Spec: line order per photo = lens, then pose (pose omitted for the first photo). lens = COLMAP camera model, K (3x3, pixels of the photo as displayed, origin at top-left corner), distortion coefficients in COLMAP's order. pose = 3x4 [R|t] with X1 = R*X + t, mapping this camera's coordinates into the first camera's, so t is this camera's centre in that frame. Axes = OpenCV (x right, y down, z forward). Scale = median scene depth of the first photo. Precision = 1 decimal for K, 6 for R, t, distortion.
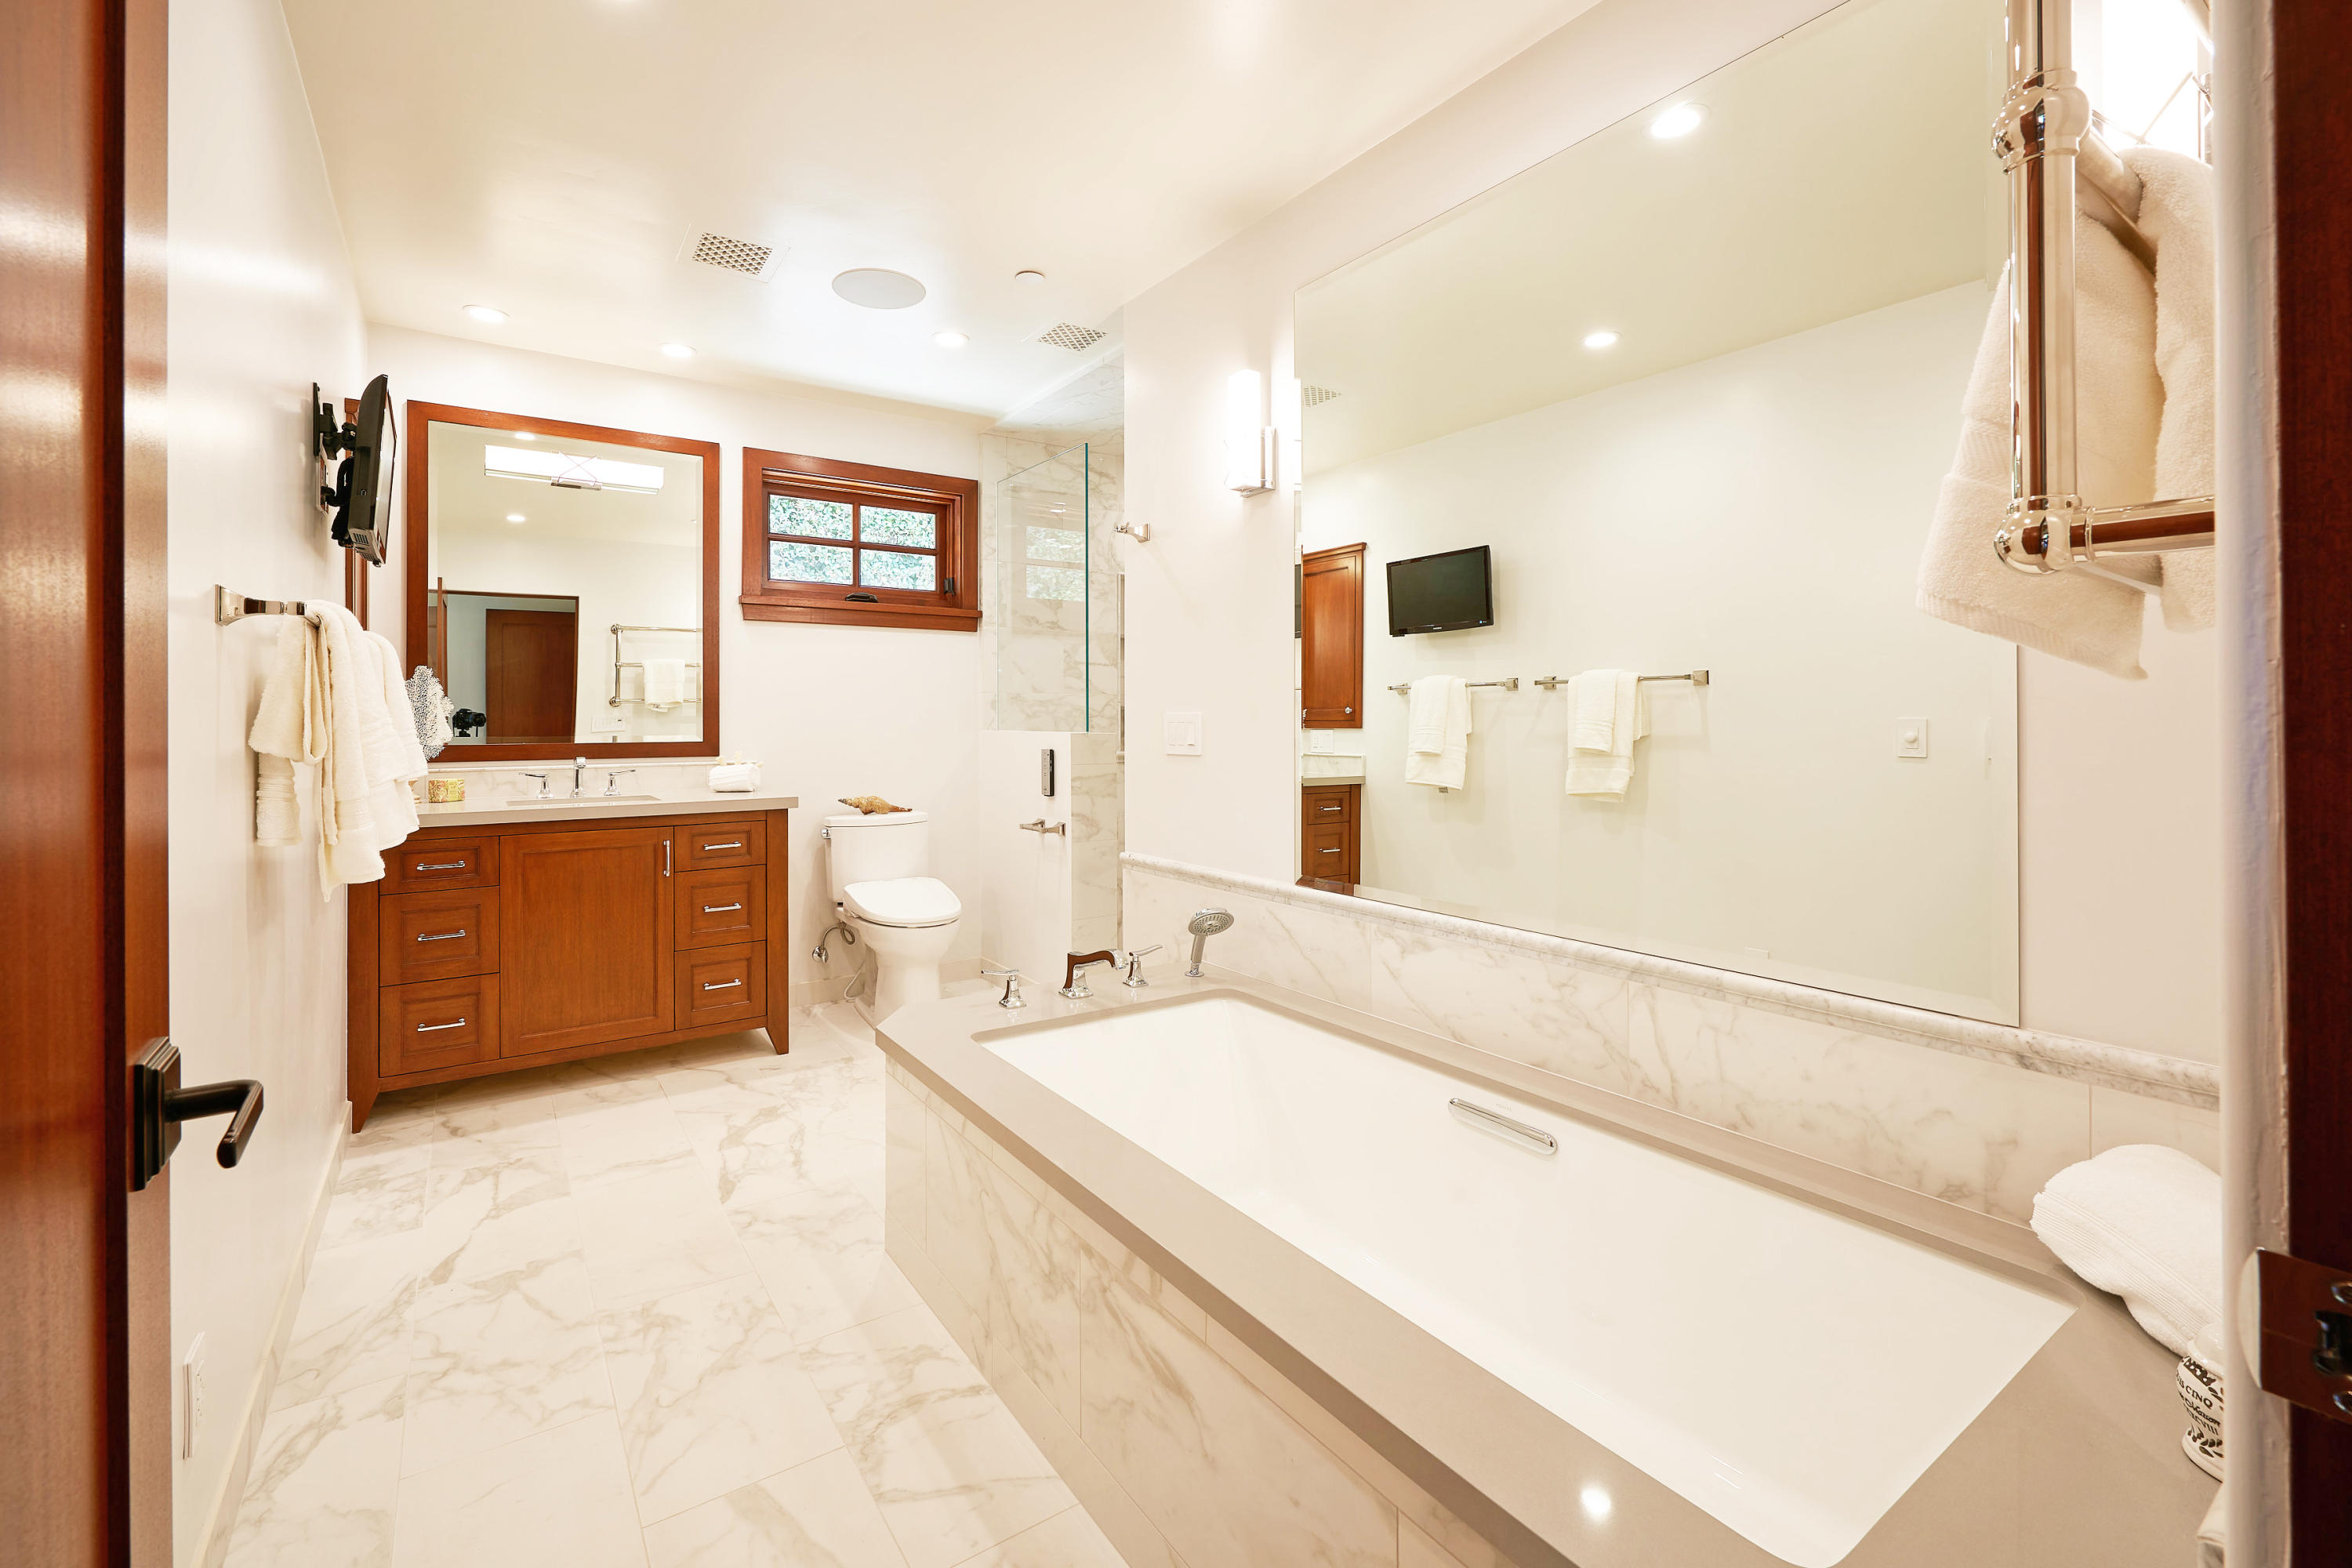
lens RADIAL K [[942.8, 0, 1101.4], [0, 942.8, 724.2], [0, 0, 1]] dist [-0.001677, 0.000695]
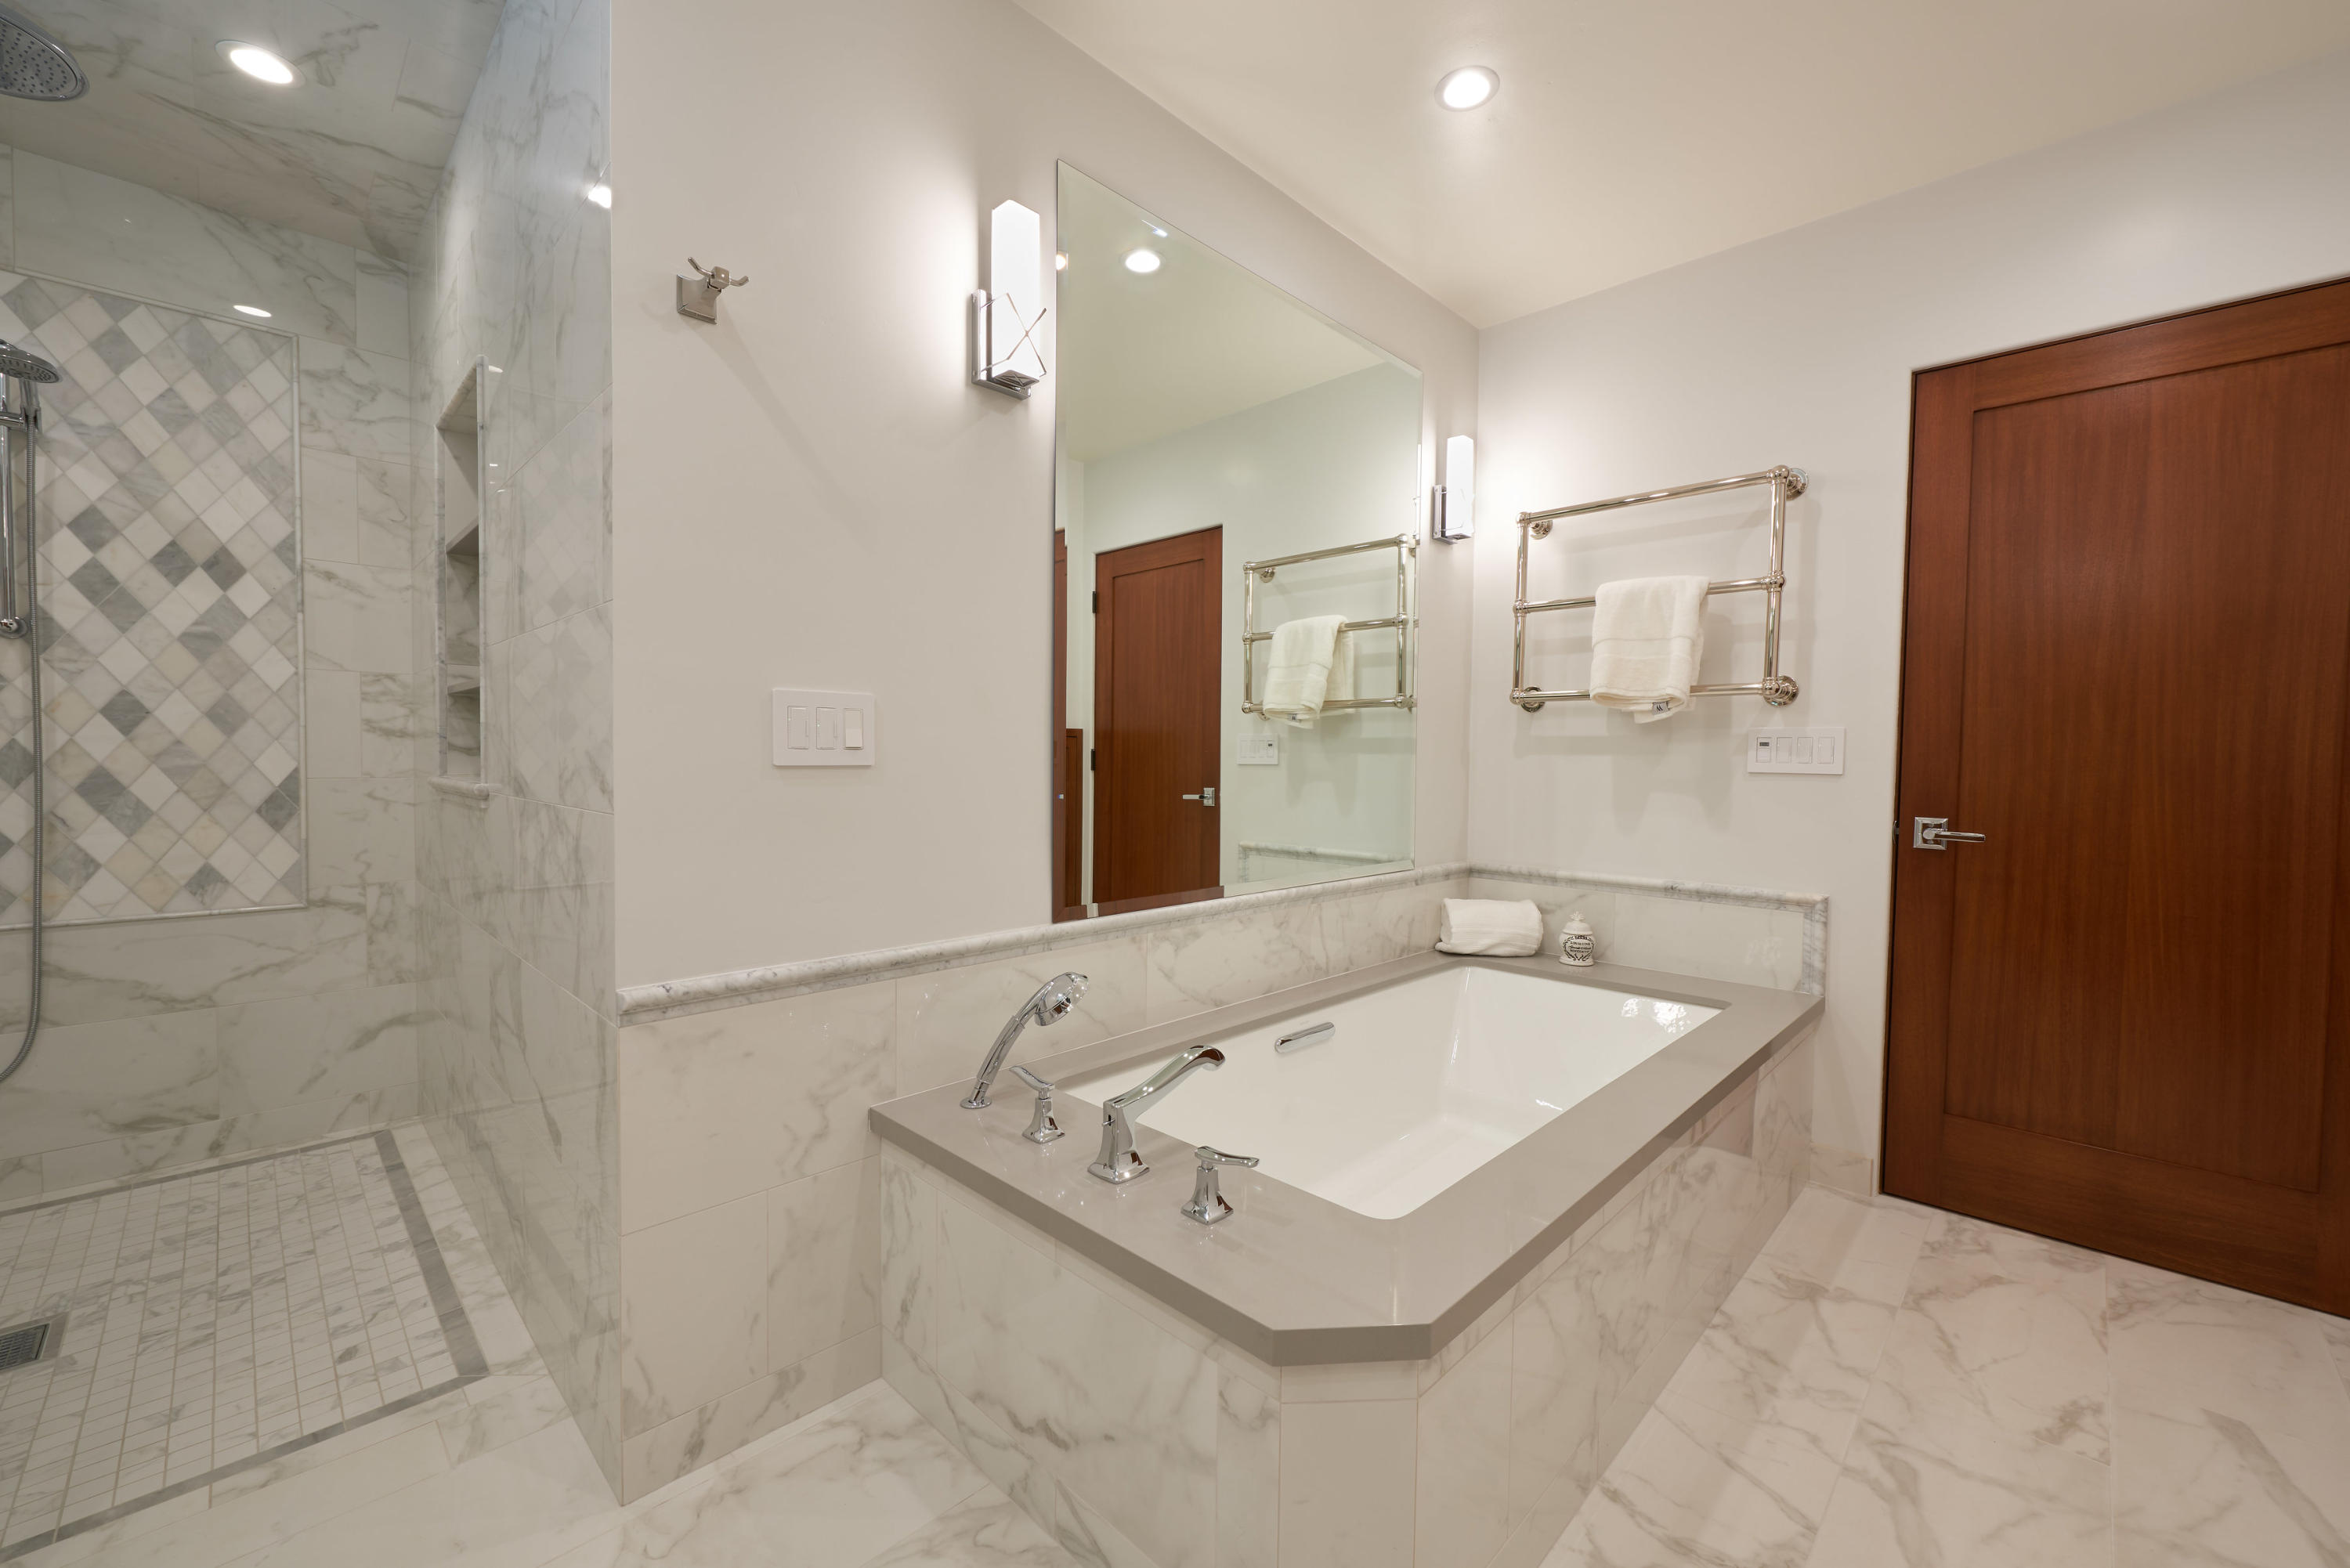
lens RADIAL K [[941.9, 0, 1168.7], [0, 941.9, 781.9], [0, 0, 1]] dist [-0.001677, 0.000695]
pose [[-0.207756, -0.024952, 0.977862, -0.814931], [-0.005874, 0.999688, 0.024261, 0.042835], [-0.978163, -0.000704, -0.207838, 1.479940]]
